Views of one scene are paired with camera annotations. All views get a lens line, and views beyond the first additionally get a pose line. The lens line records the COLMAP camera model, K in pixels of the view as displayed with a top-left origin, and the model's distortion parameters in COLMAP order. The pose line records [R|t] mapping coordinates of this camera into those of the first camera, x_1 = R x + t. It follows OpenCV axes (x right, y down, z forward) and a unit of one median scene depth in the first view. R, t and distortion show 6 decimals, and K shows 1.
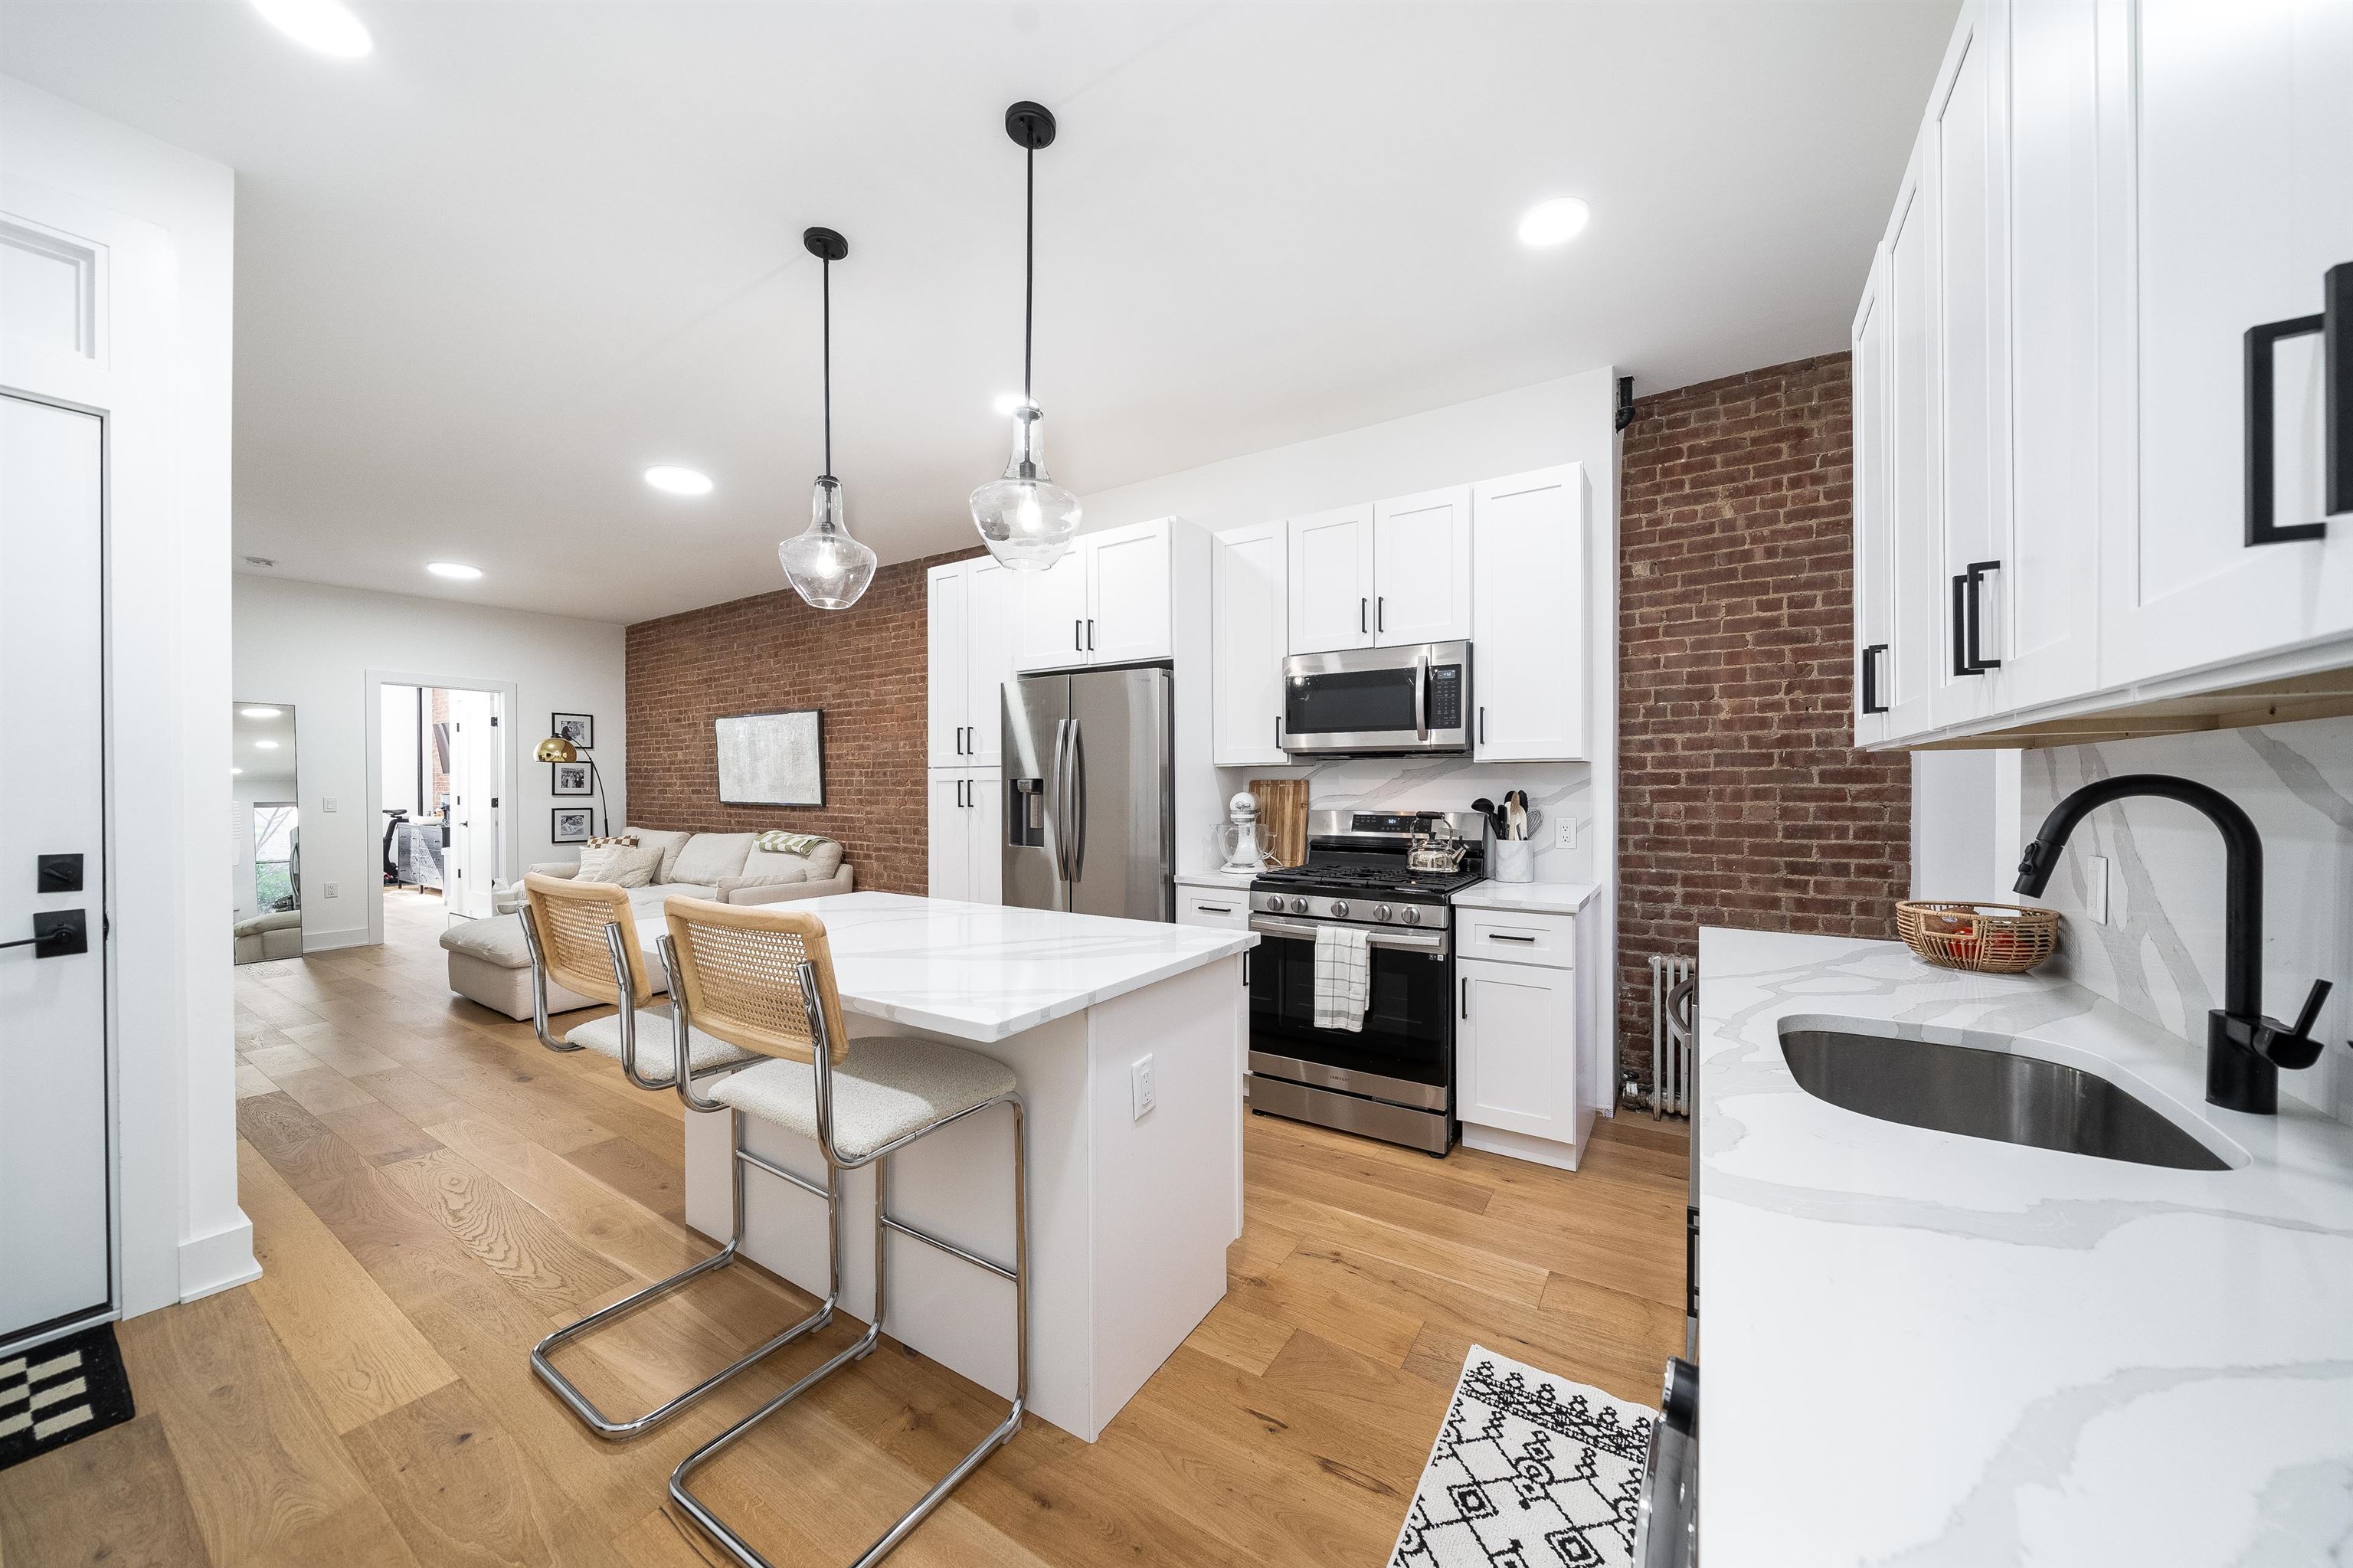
lens RADIAL K [[812.6, 0, 1172.4], [0, 812.6, 788.4], [0, 0, 1]] dist [-0.002422, -0.000205]
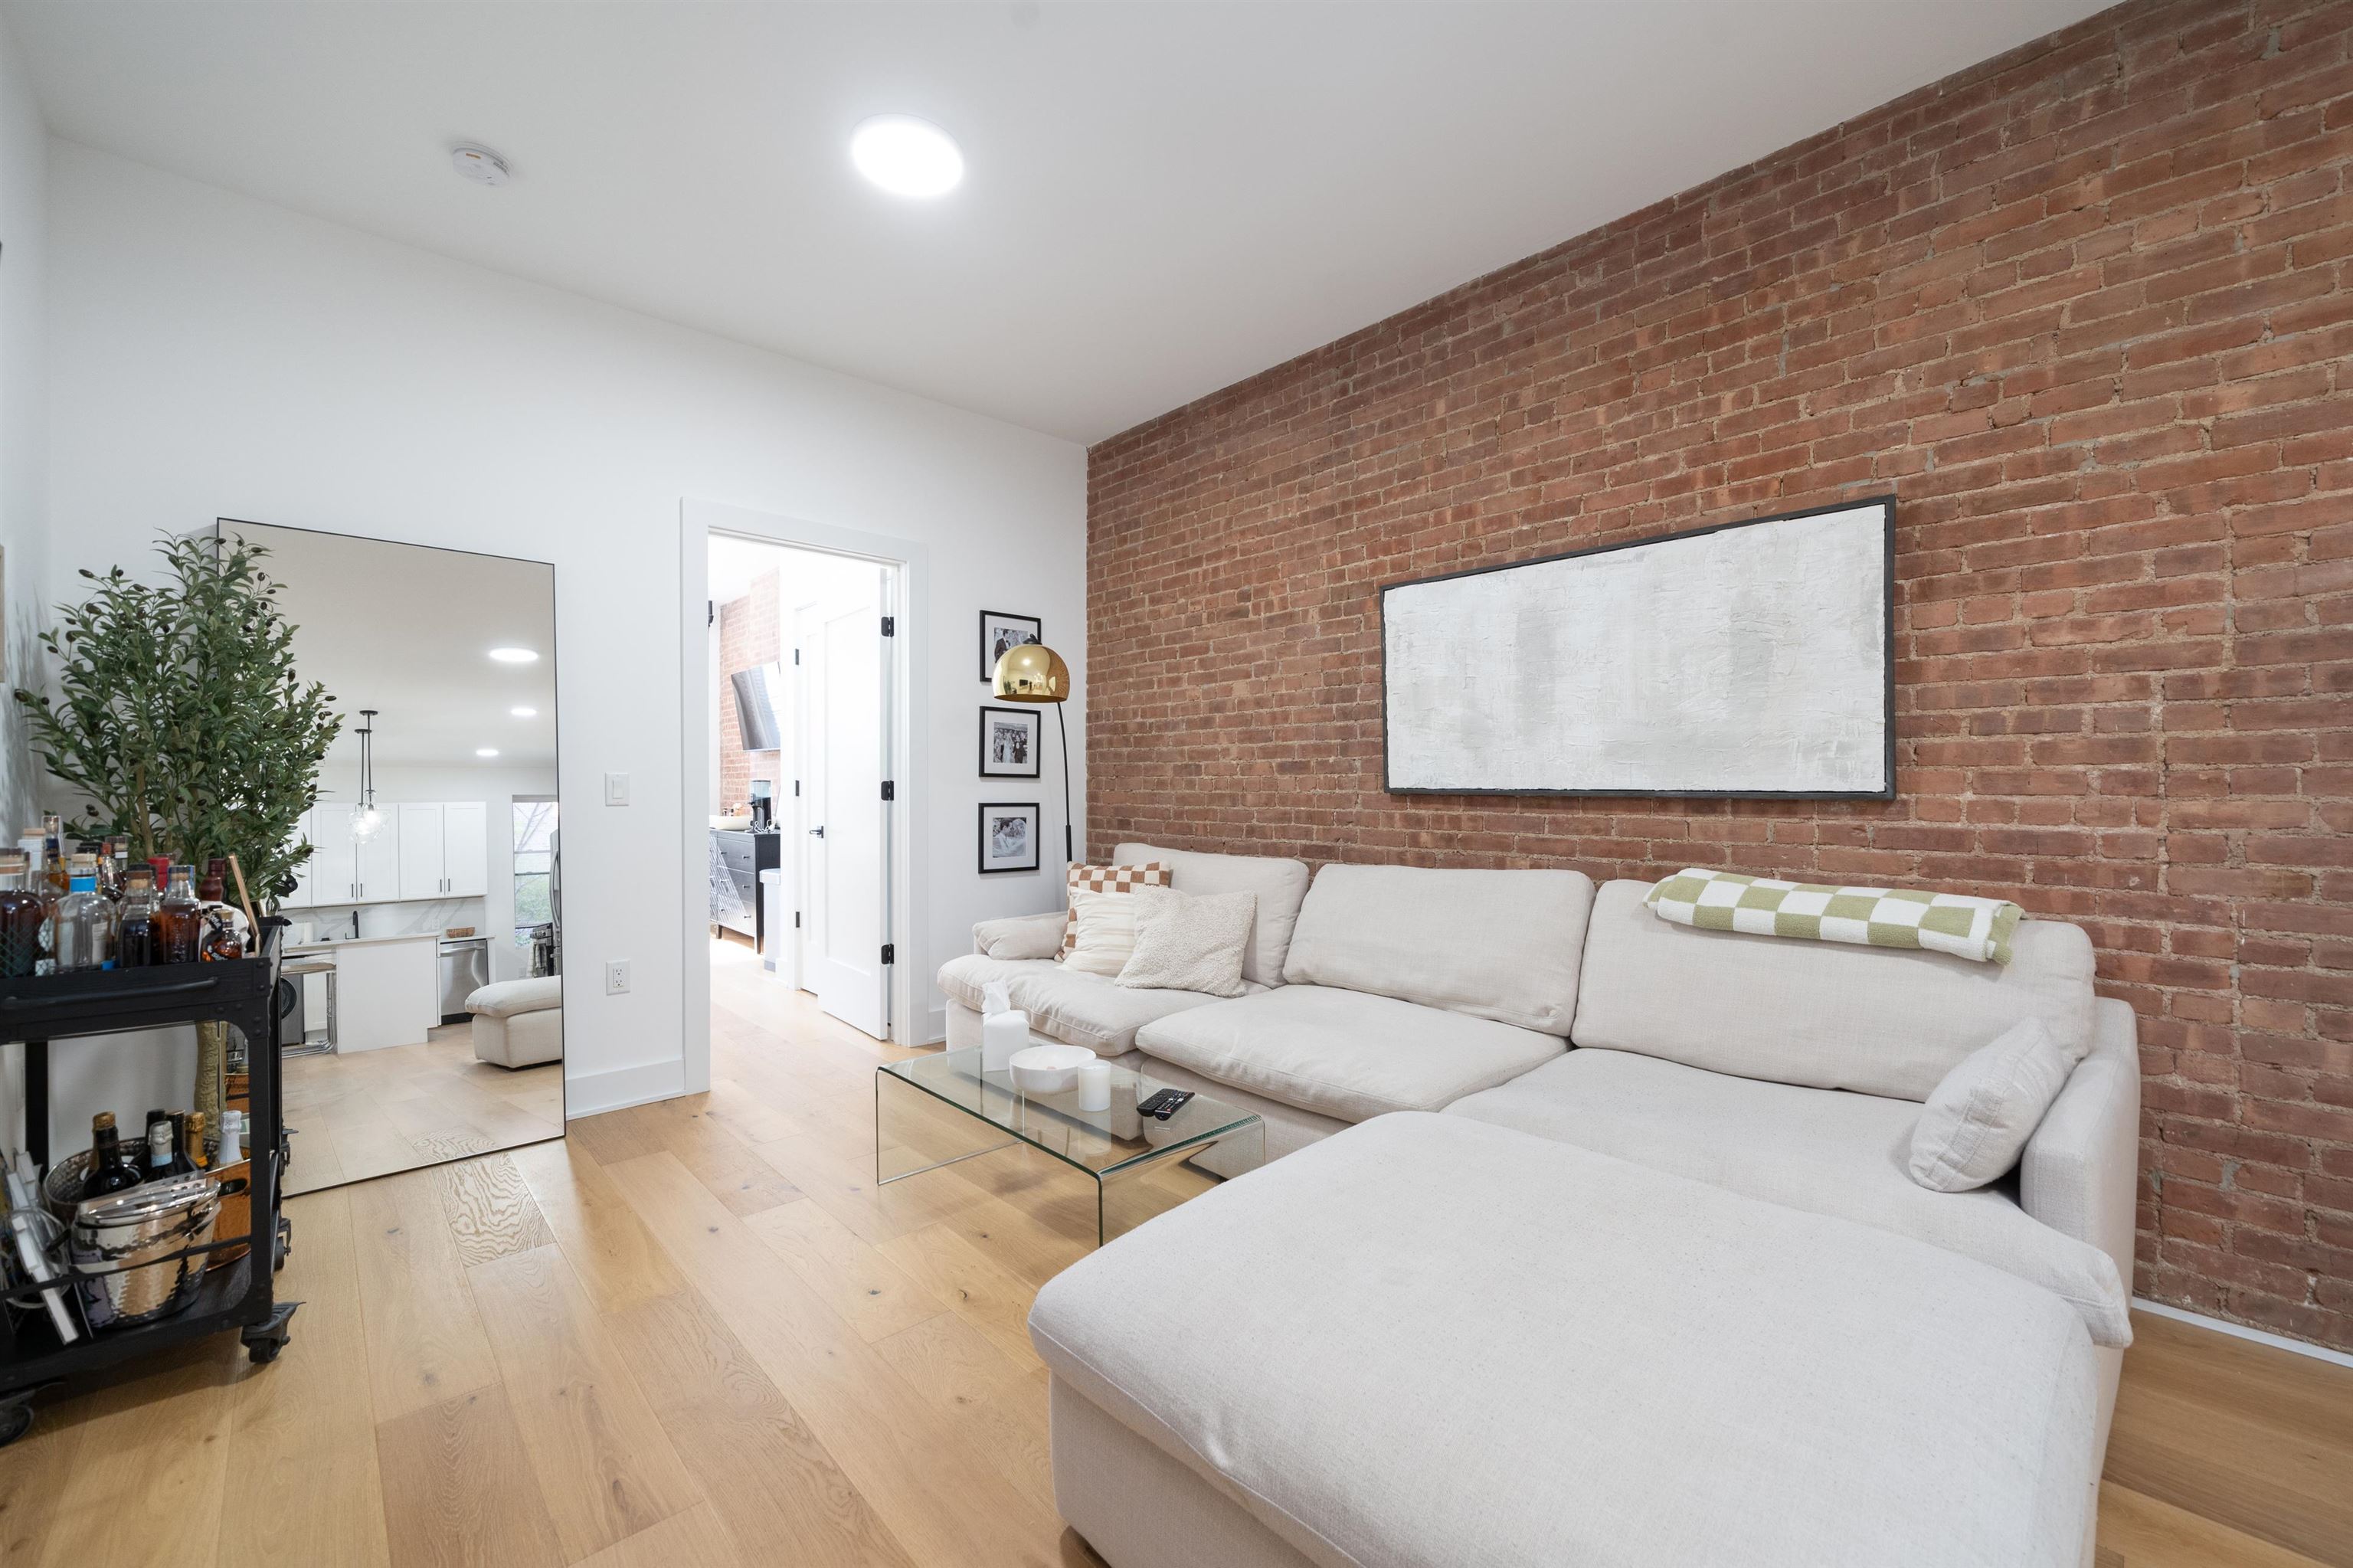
lens RADIAL K [[937.0, 0, 1175.8], [0, 937.0, 790.5], [0, 0, 1]] dist [-0.000700, -0.000088]
pose [[0.971196, 0.004246, -0.238244, -0.638852], [-0.004533, 0.999990, -0.000657, 0.020830], [0.238238, 0.001719, 0.971205, 0.589135]]
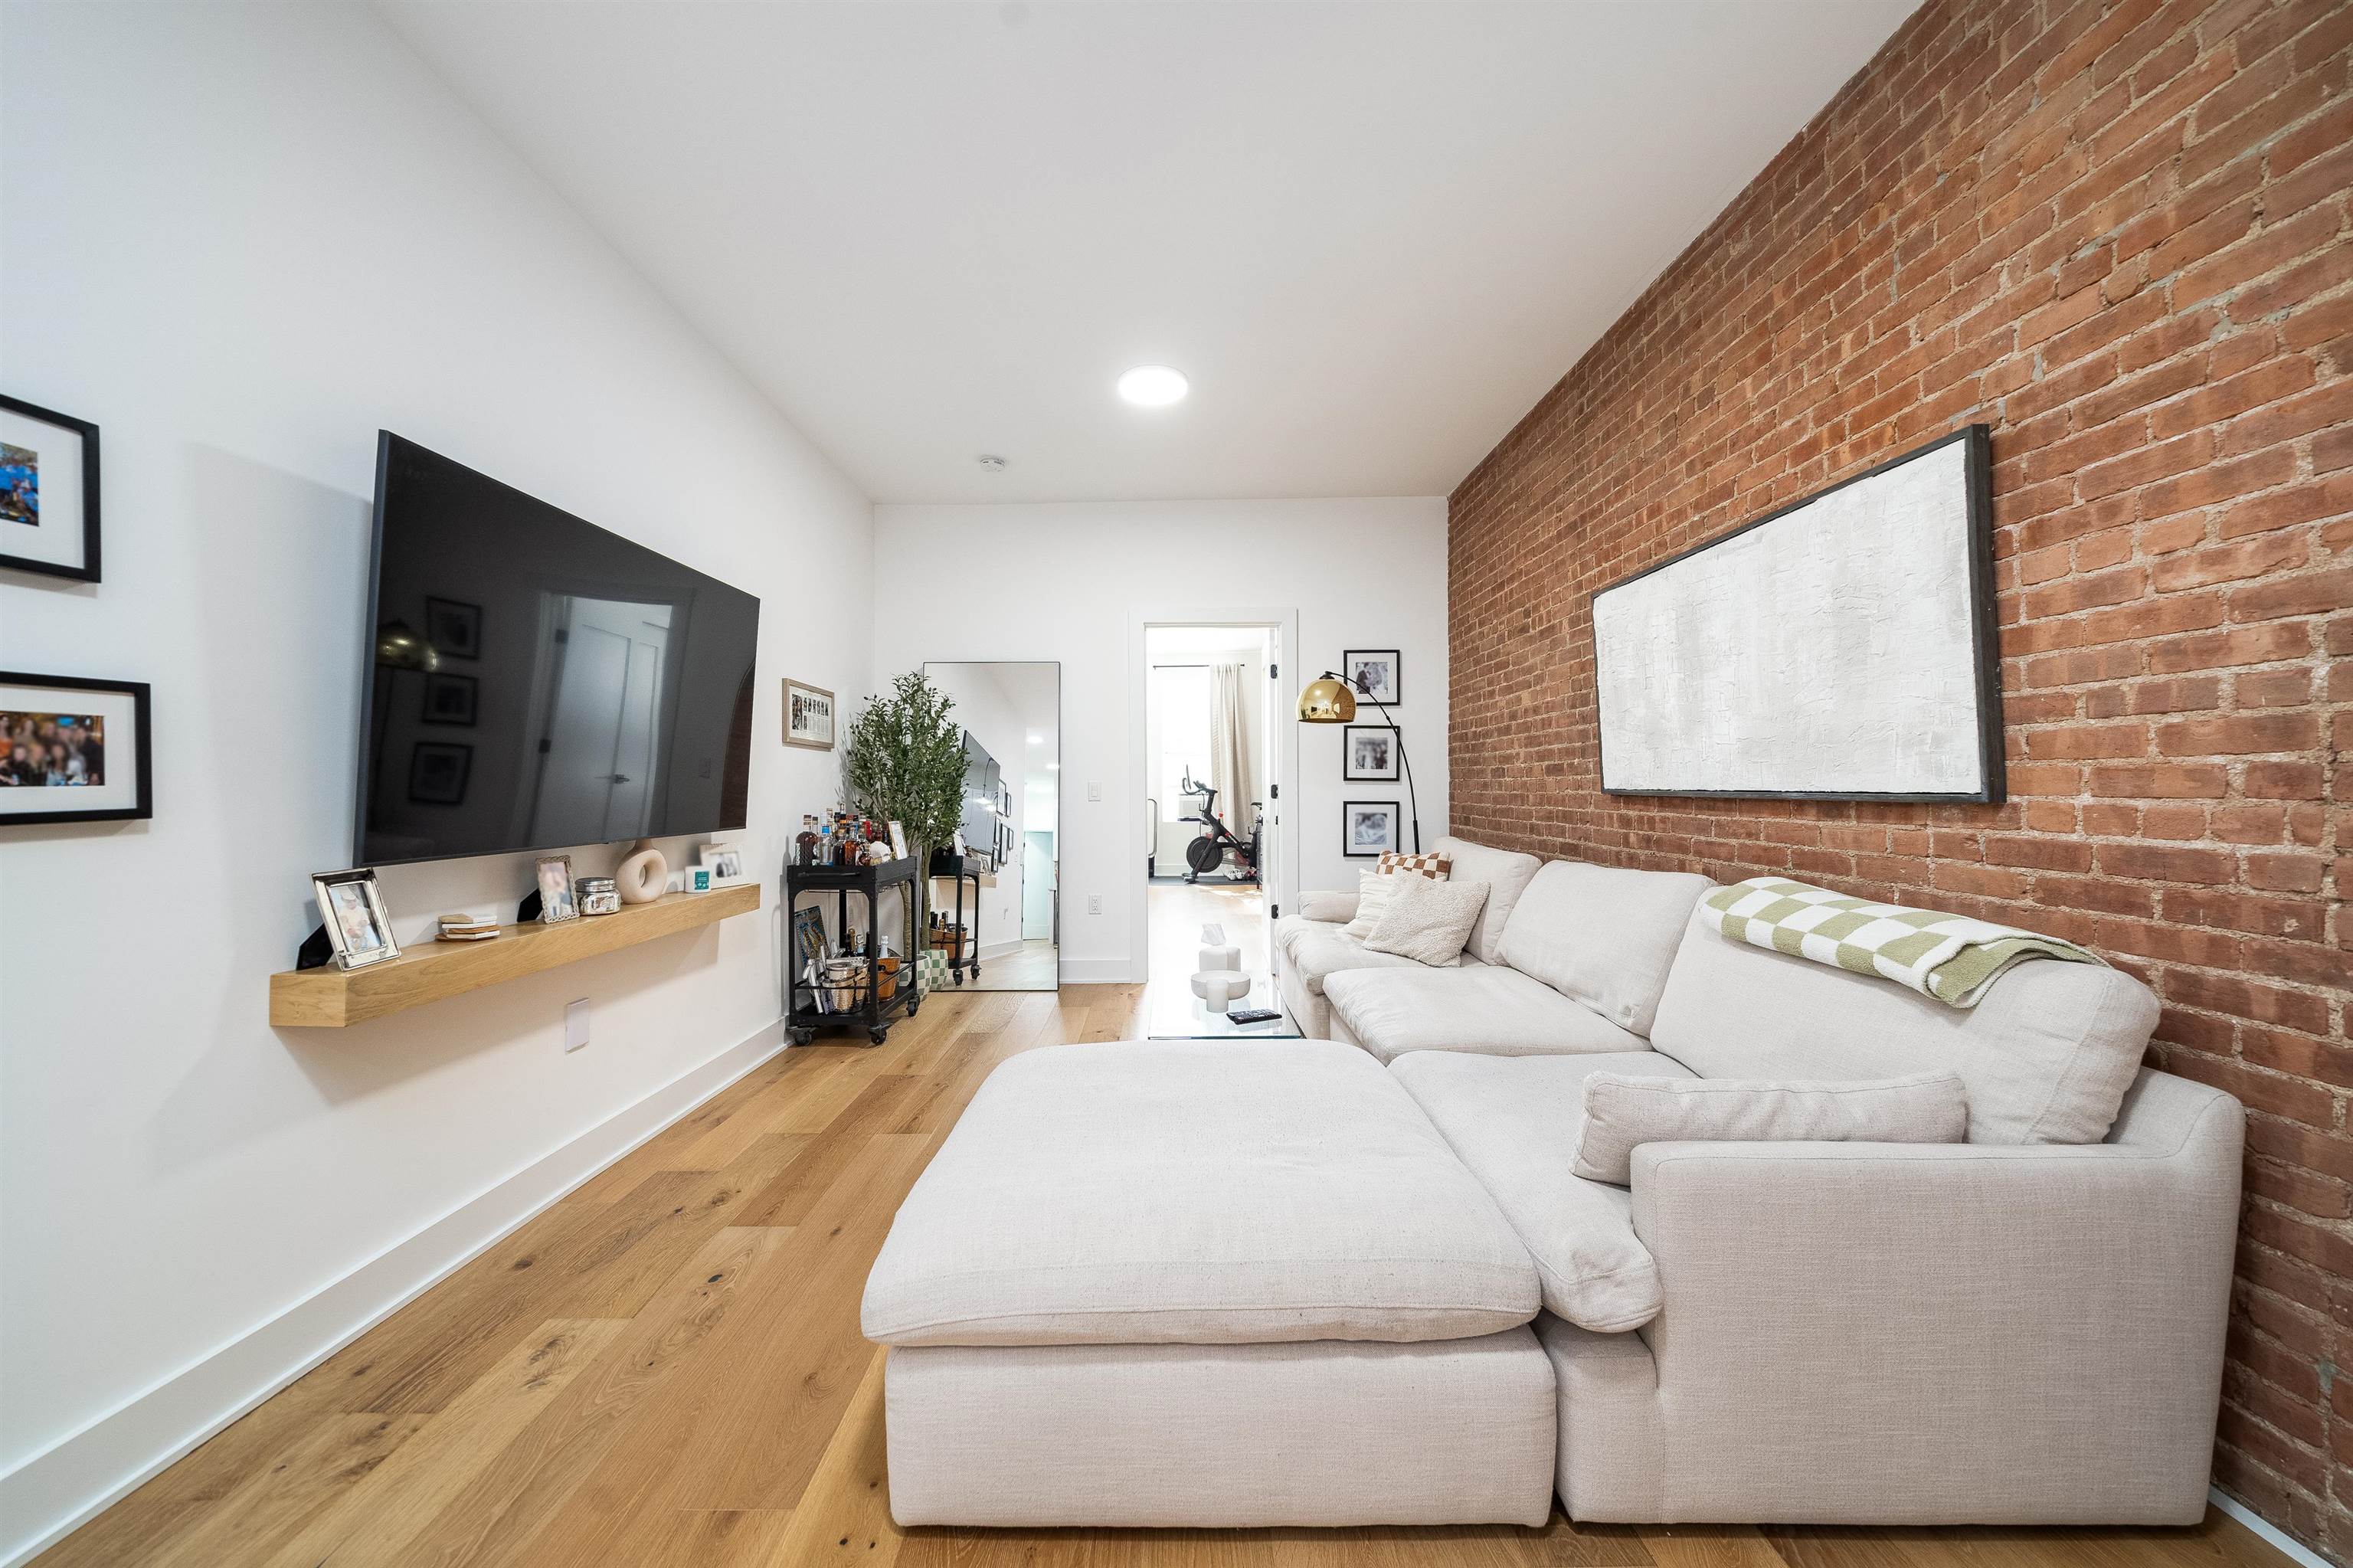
lens RADIAL K [[840.7, 0, 1160.1], [0, 840.7, 786.7], [0, 0, 1]] dist [-0.004889, 0.000393]
pose [[0.539788, -0.001009, -0.841800, -0.360854], [-0.001978, 0.999995, -0.002467, 0.018891], [0.841798, 0.002997, 0.539784, 0.655745]]
